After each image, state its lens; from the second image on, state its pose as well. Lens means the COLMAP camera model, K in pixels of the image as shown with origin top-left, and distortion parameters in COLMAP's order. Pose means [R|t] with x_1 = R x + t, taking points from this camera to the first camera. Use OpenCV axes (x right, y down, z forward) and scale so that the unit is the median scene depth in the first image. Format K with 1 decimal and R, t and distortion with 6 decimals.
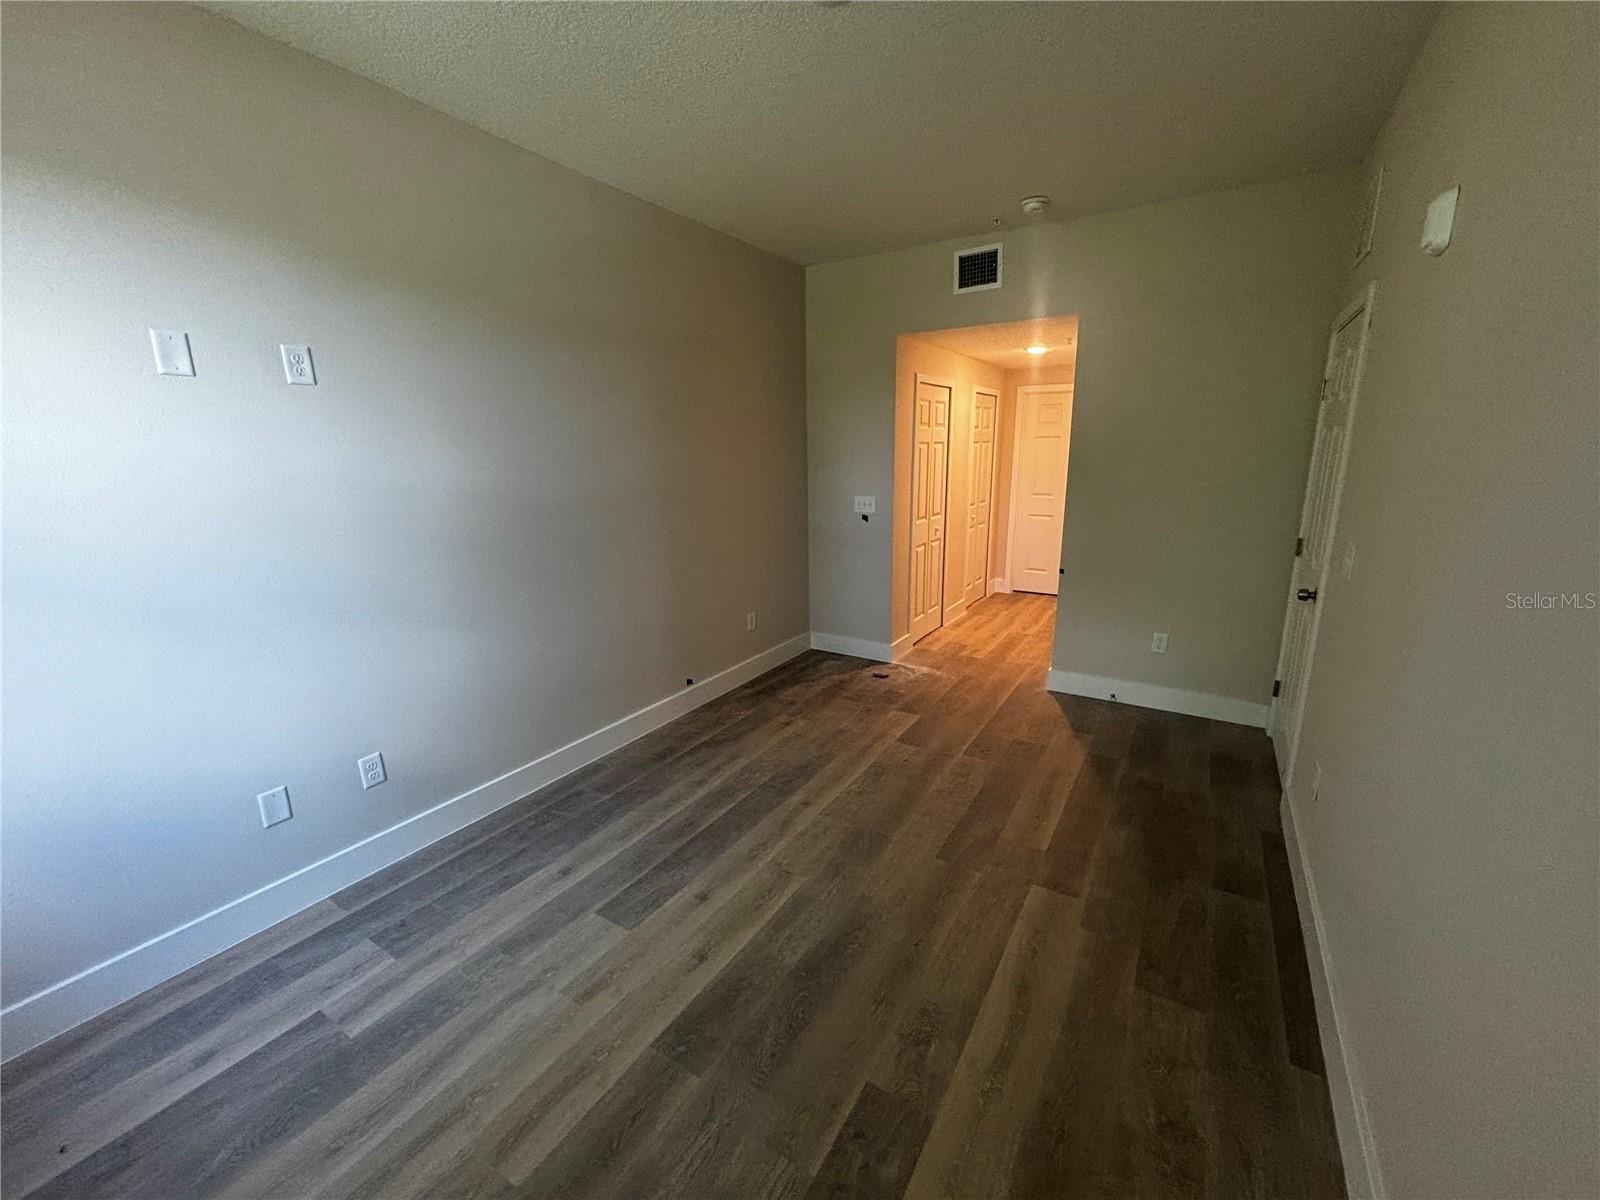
lens RADIAL K [[647.3, 0, 800.0], [0, 647.3, 600.0], [0, 0, 1]] dist [0.008396, 0.000040]
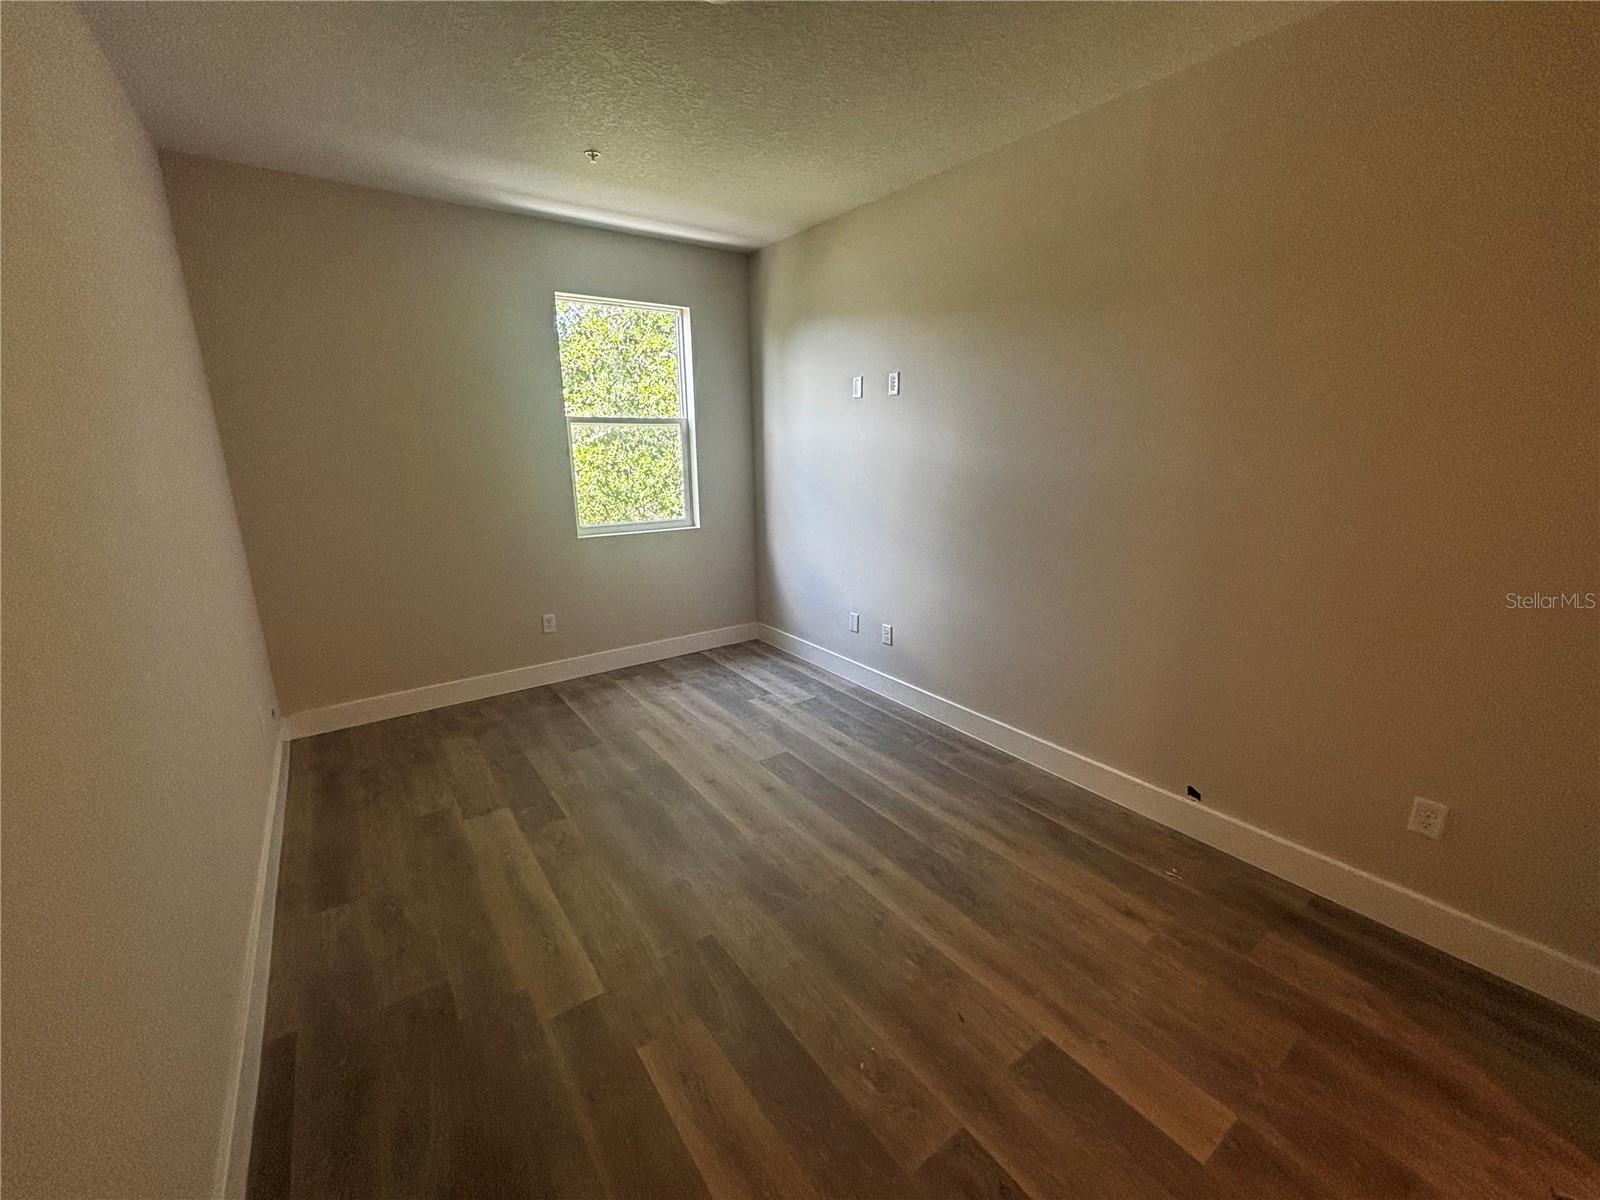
lens RADIAL K [[647.3, 0, 800.0], [0, 647.3, 600.0], [0, 0, 1]] dist [0.008396, 0.000040]
pose [[-0.380228, 0.246849, -0.891343, 0.897600], [-0.197884, 0.919698, 0.339114, -0.341055], [0.903476, 0.305323, -0.300847, 1.363078]]
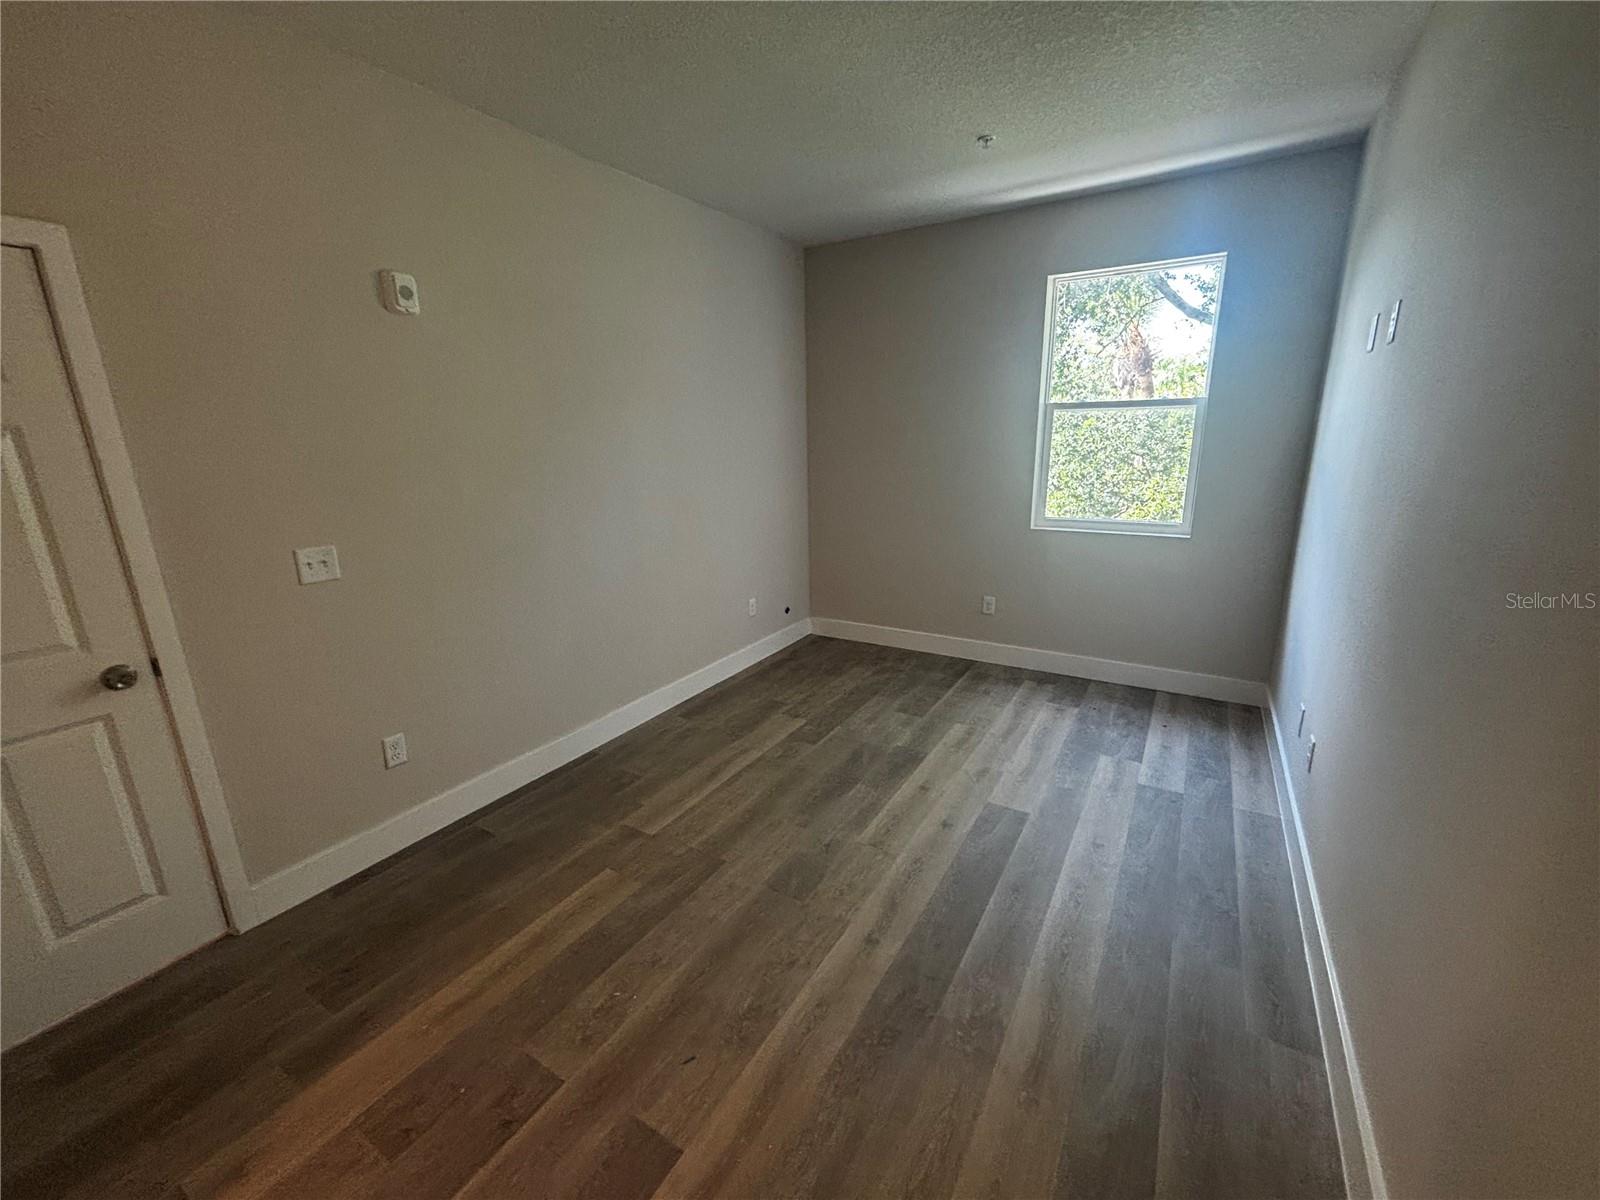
lens RADIAL K [[652.1, 0, 804.8], [0, 652.1, 599.1], [0, 0, 1]] dist [0.007352, -0.000272]
pose [[-0.999361, 0.035753, -0.000490, 0.085608], [0.031384, 0.883616, 0.467158, -0.447465], [0.017135, 0.466844, -0.884173, 1.875127]]
